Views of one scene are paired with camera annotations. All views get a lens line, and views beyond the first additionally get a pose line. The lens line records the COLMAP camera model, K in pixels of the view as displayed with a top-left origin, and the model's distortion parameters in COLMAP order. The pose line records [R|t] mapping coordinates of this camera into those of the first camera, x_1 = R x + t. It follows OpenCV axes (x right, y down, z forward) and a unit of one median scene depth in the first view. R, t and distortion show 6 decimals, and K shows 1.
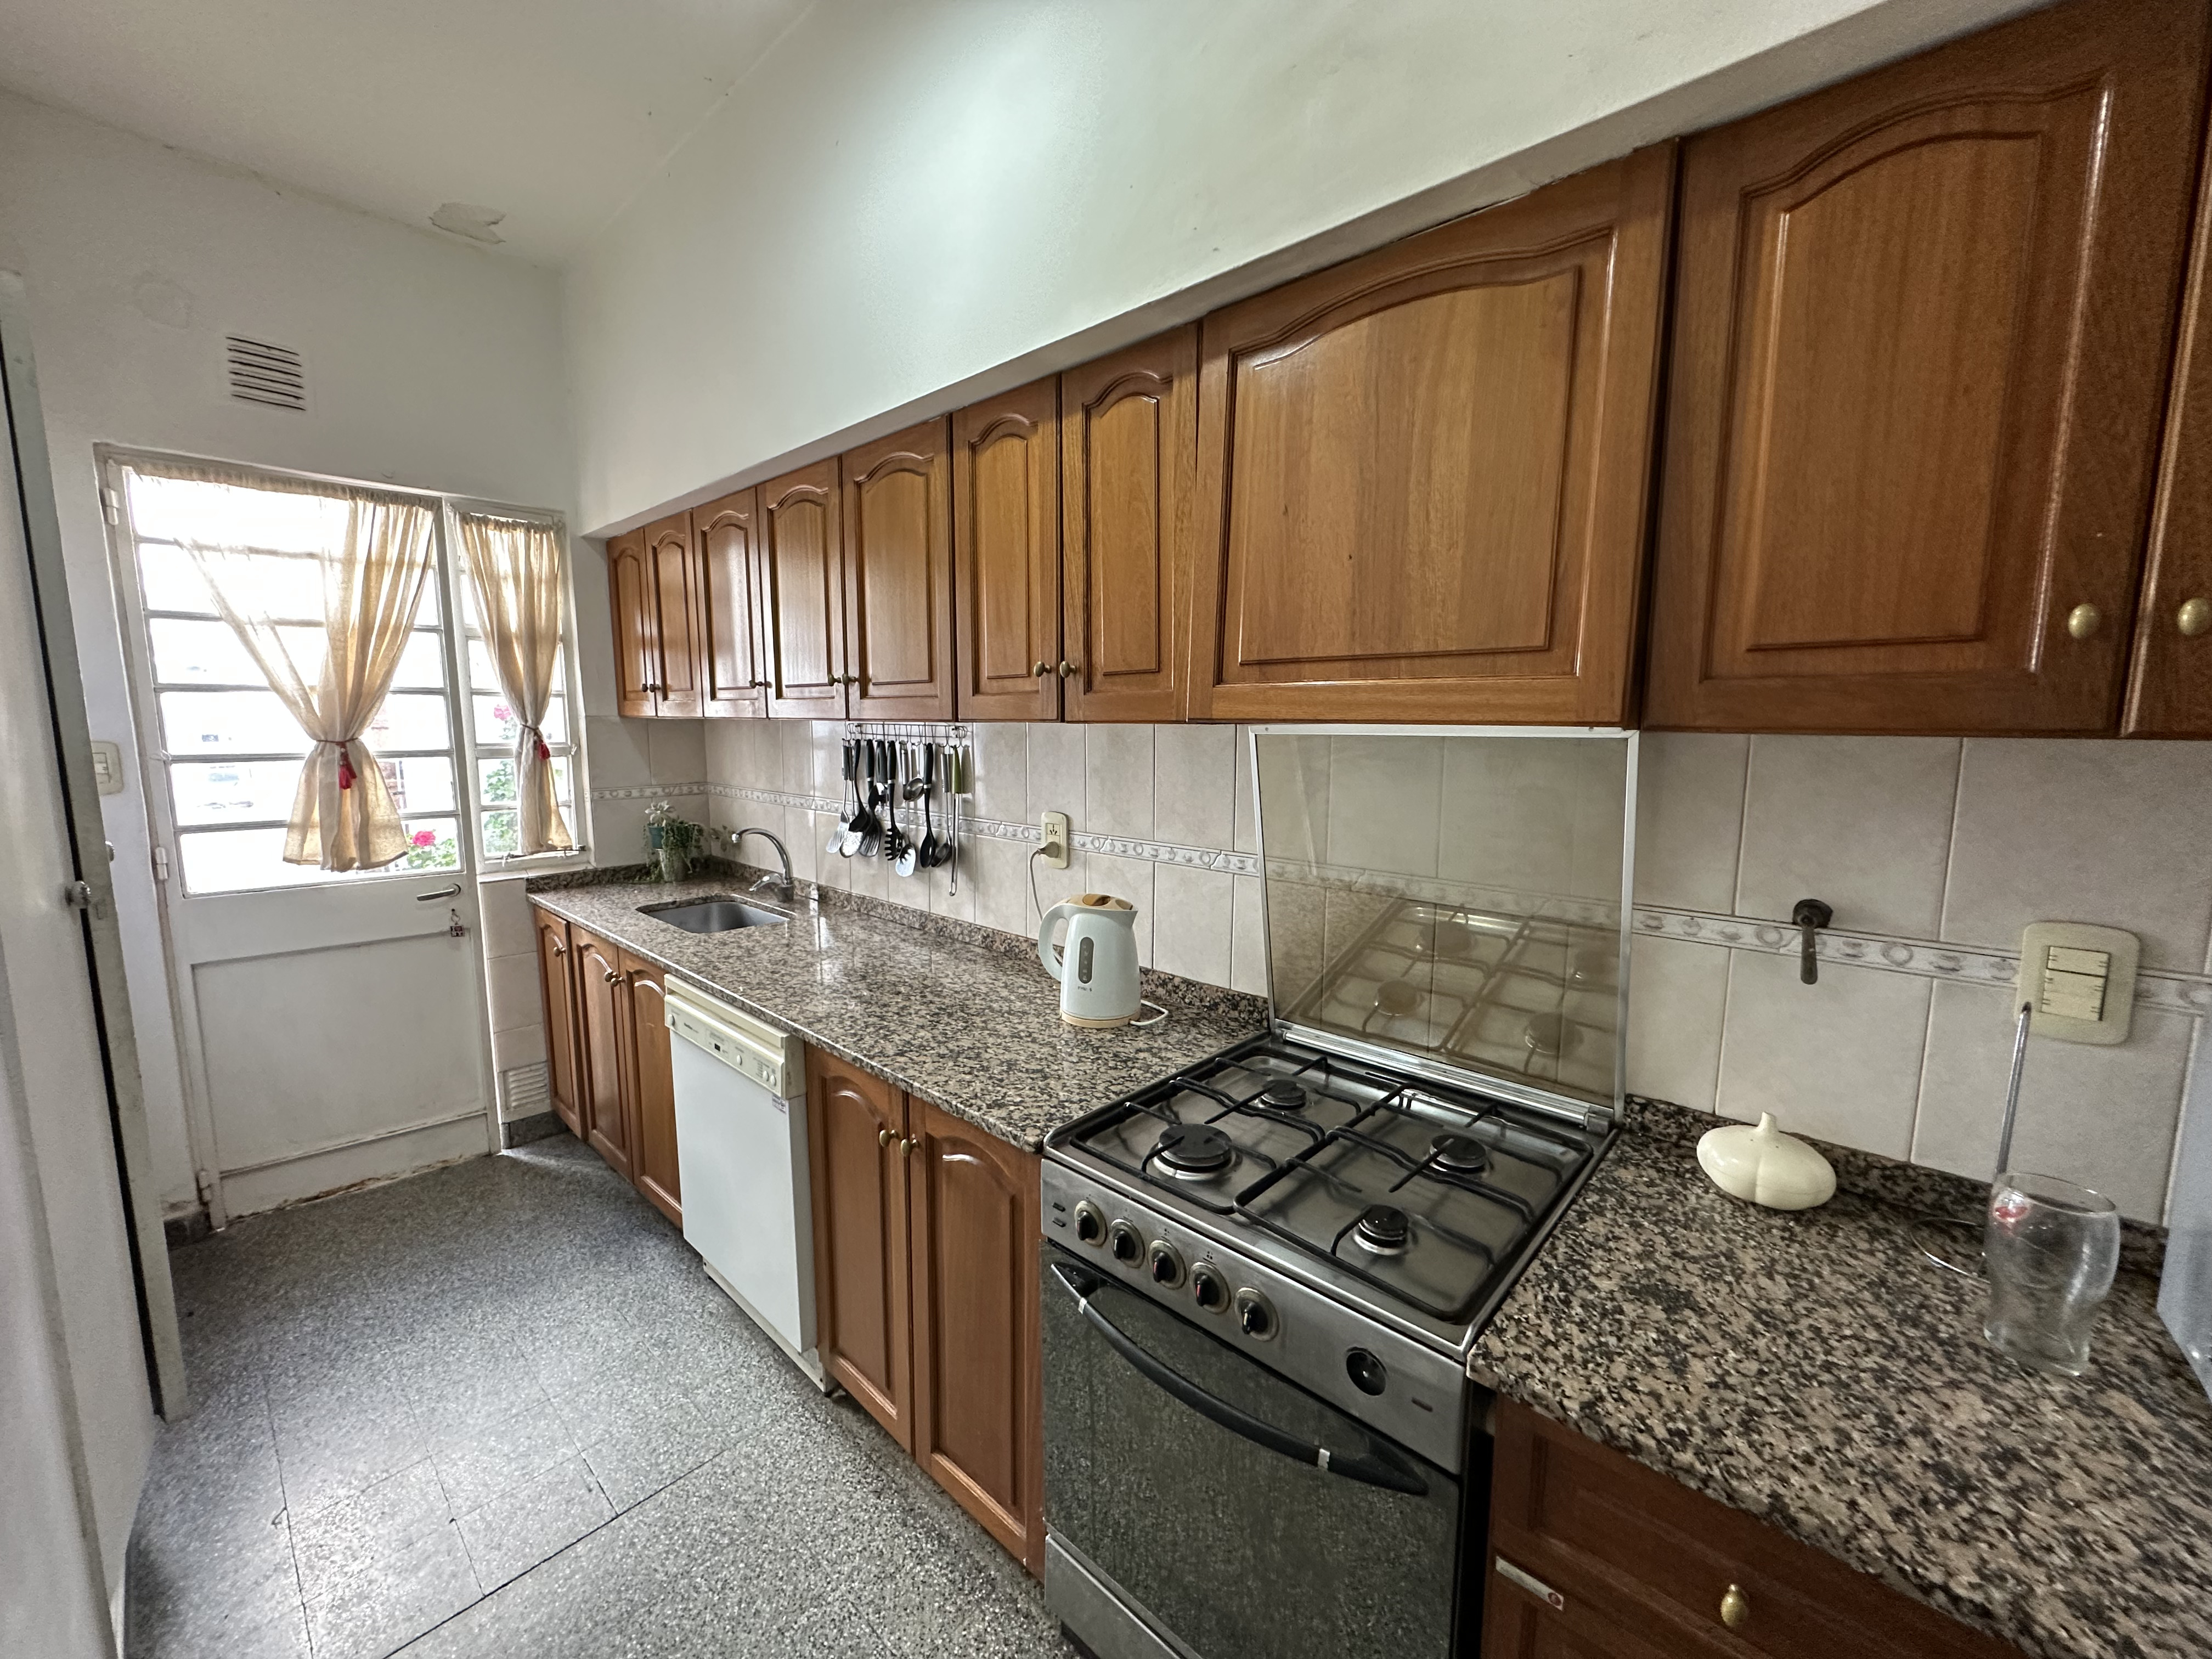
lens RADIAL K [[877.8, 0, 1108.5], [0, 877.8, 830.5], [0, 0, 1]] dist [-0.003901, 0.000857]
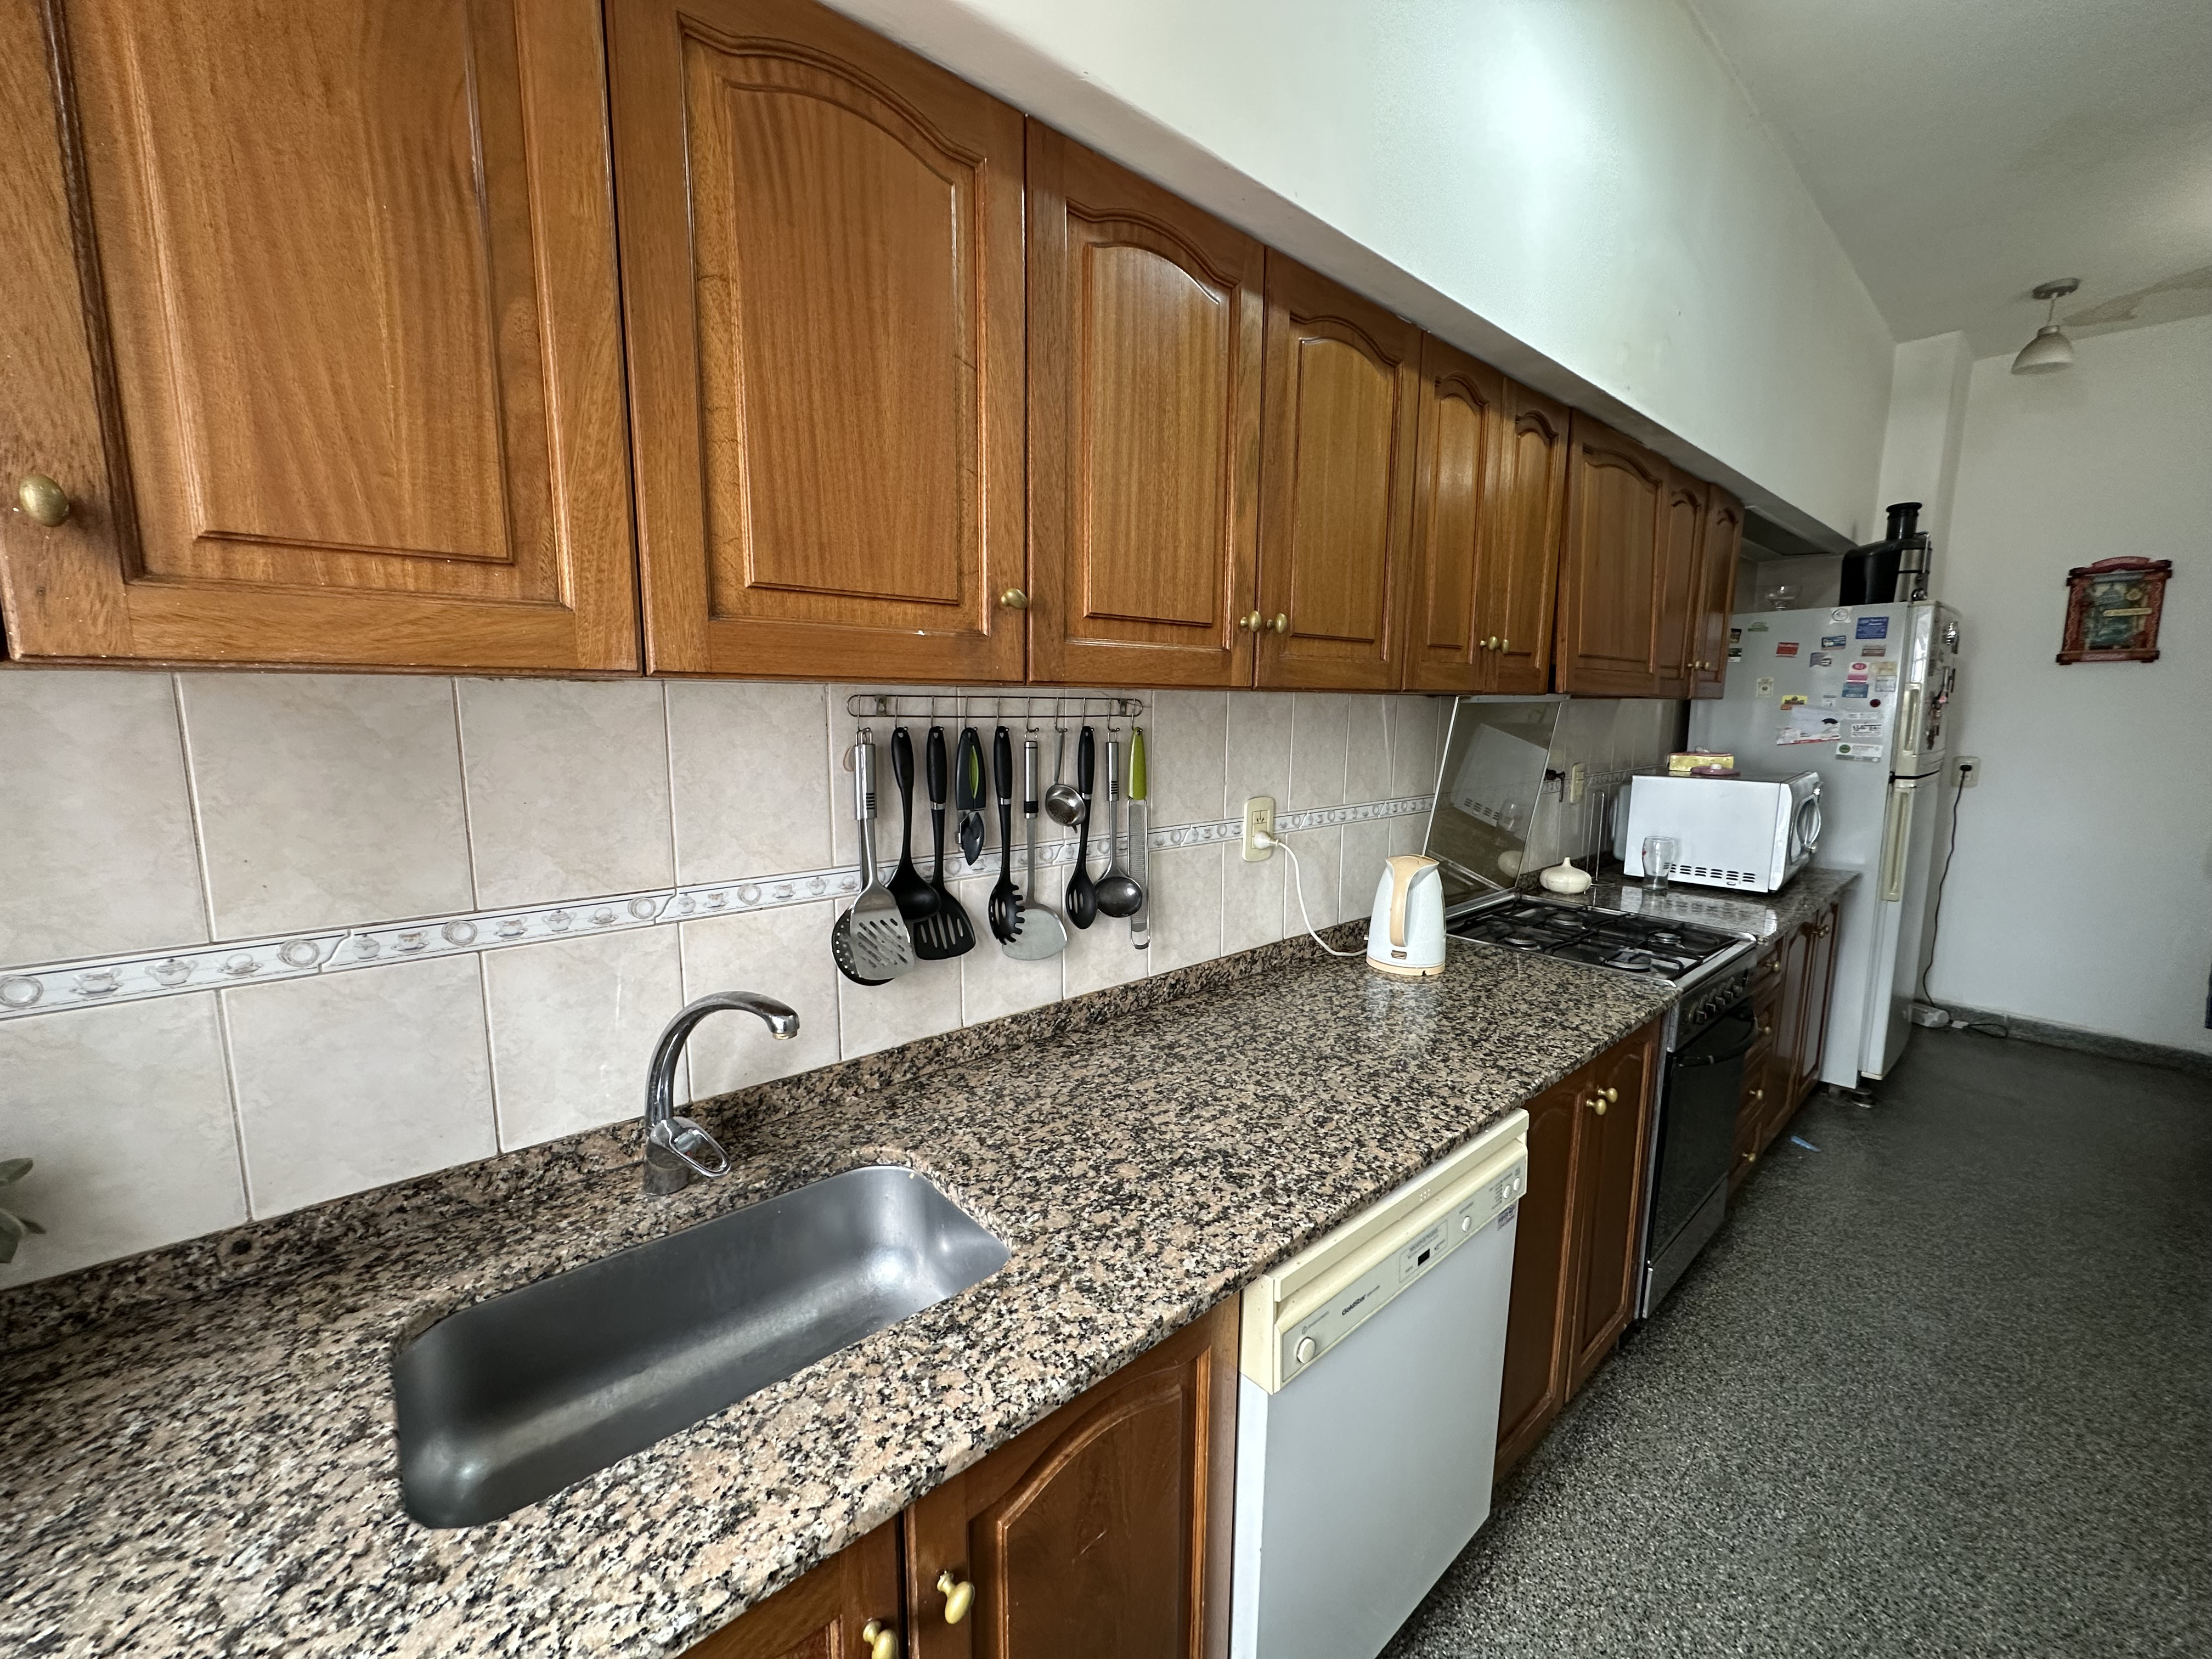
lens RADIAL K [[877.8, 0, 1094.5], [0, 877.8, 827.7], [0, 0, 1]] dist [-0.003901, 0.000857]
pose [[0.117229, -0.149236, 0.981828, -0.923687], [0.122770, 0.983239, 0.134792, -0.126562], [-0.985487, 0.104738, 0.133586, 1.024610]]
